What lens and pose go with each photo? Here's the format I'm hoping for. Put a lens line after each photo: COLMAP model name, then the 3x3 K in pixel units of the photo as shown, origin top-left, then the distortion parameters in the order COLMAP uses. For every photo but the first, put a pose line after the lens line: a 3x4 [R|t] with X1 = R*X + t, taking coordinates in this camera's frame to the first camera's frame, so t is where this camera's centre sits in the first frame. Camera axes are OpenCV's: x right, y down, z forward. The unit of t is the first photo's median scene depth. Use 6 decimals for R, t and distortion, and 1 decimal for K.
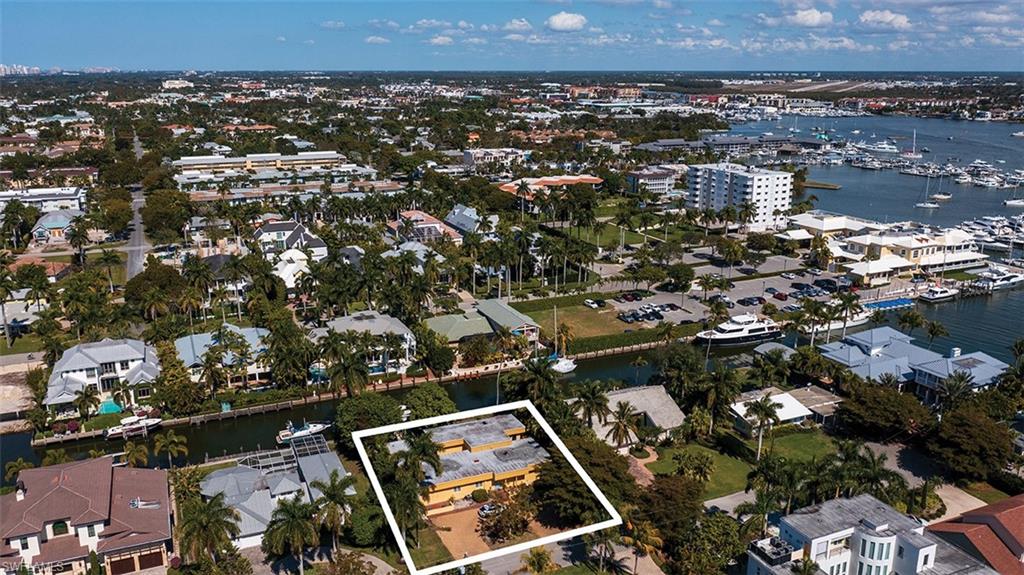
lens RADIAL K [[808.3, 0, 509.9], [0, 808.3, 287.1], [0, 0, 1]] dist [-0.015569, 0.007613]
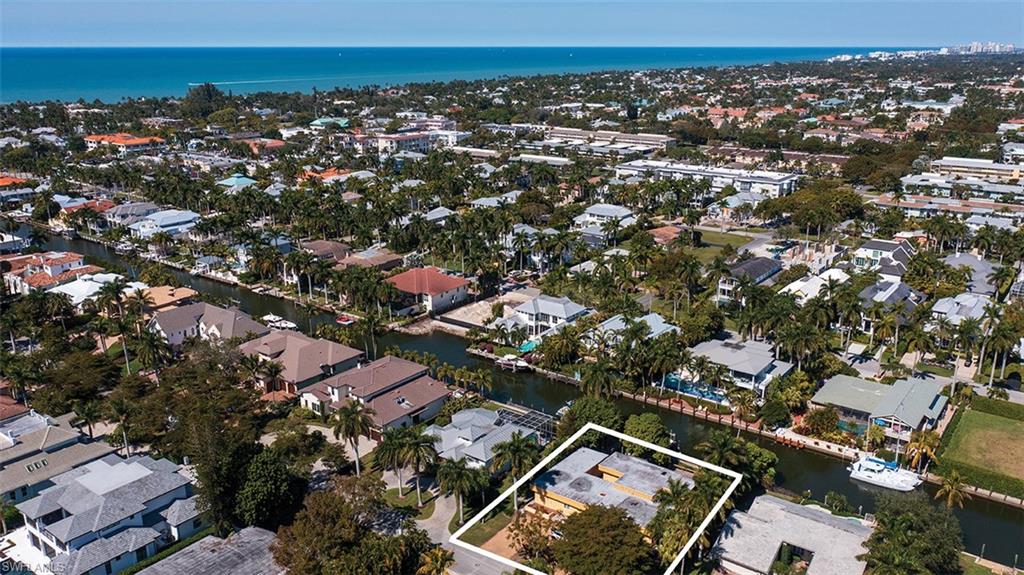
lens RADIAL K [[808.3, 0, 509.9], [0, 808.3, 287.1], [0, 0, 1]] dist [-0.015569, 0.007613]
pose [[0.481677, 0.248169, -0.840476, 0.477980], [-0.225246, 0.961904, 0.154935, -0.117152], [0.846907, 0.114685, 0.519226, 0.228901]]
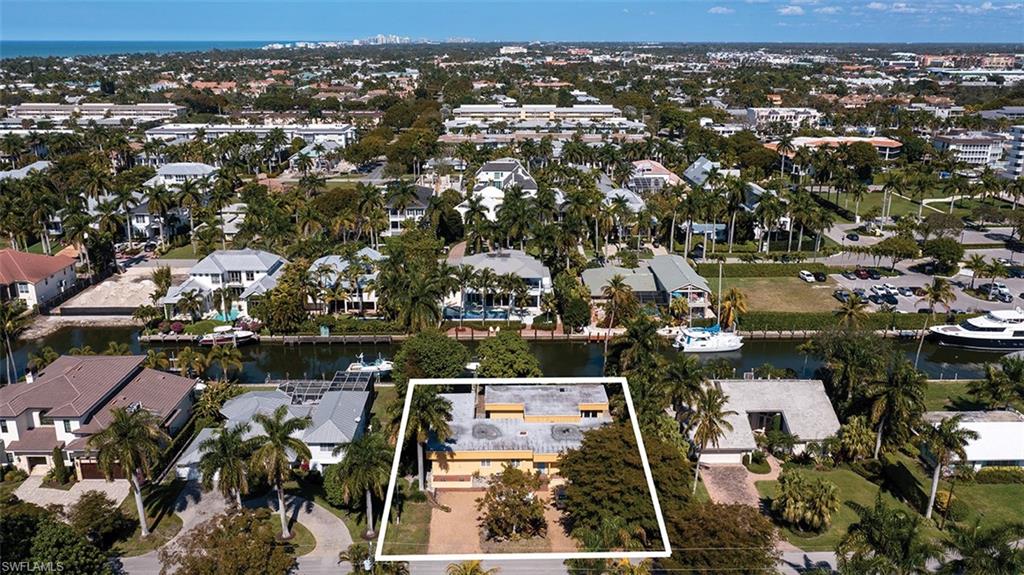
lens RADIAL K [[808.3, 0, 509.9], [0, 808.3, 287.1], [0, 0, 1]] dist [-0.015569, 0.007613]
pose [[0.920652, 0.114104, -0.373337, 0.152548], [-0.102117, 0.993423, 0.051801, 0.023878], [0.376792, -0.009567, 0.926249, 0.184195]]
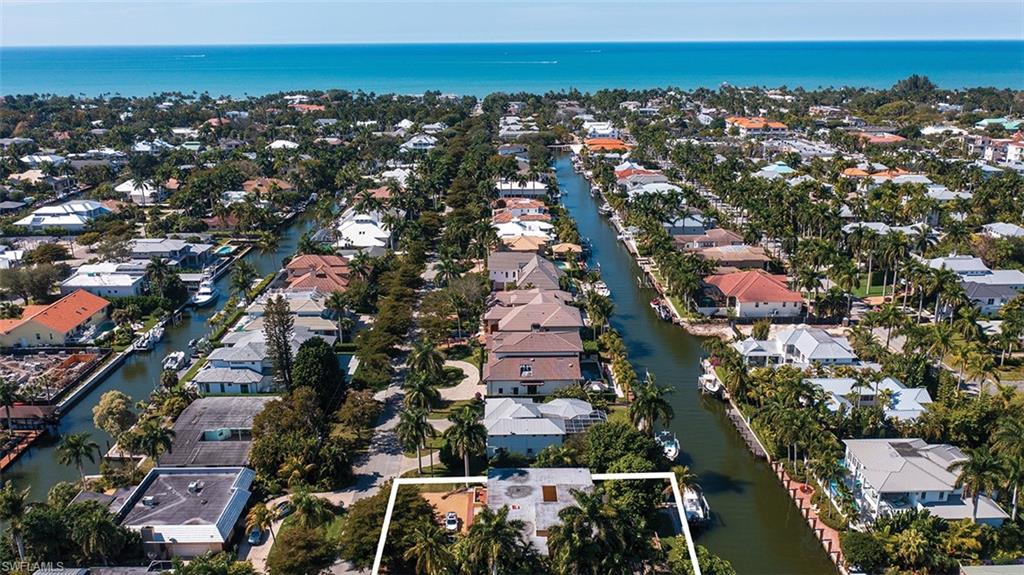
lens RADIAL K [[808.3, 0, 509.9], [0, 808.3, 287.1], [0, 0, 1]] dist [-0.015569, 0.007613]
pose [[-0.400924, 0.265794, -0.876706, 0.491438], [-0.228815, 0.897602, 0.376768, -0.252370], [0.887076, 0.351659, -0.299053, 0.810262]]
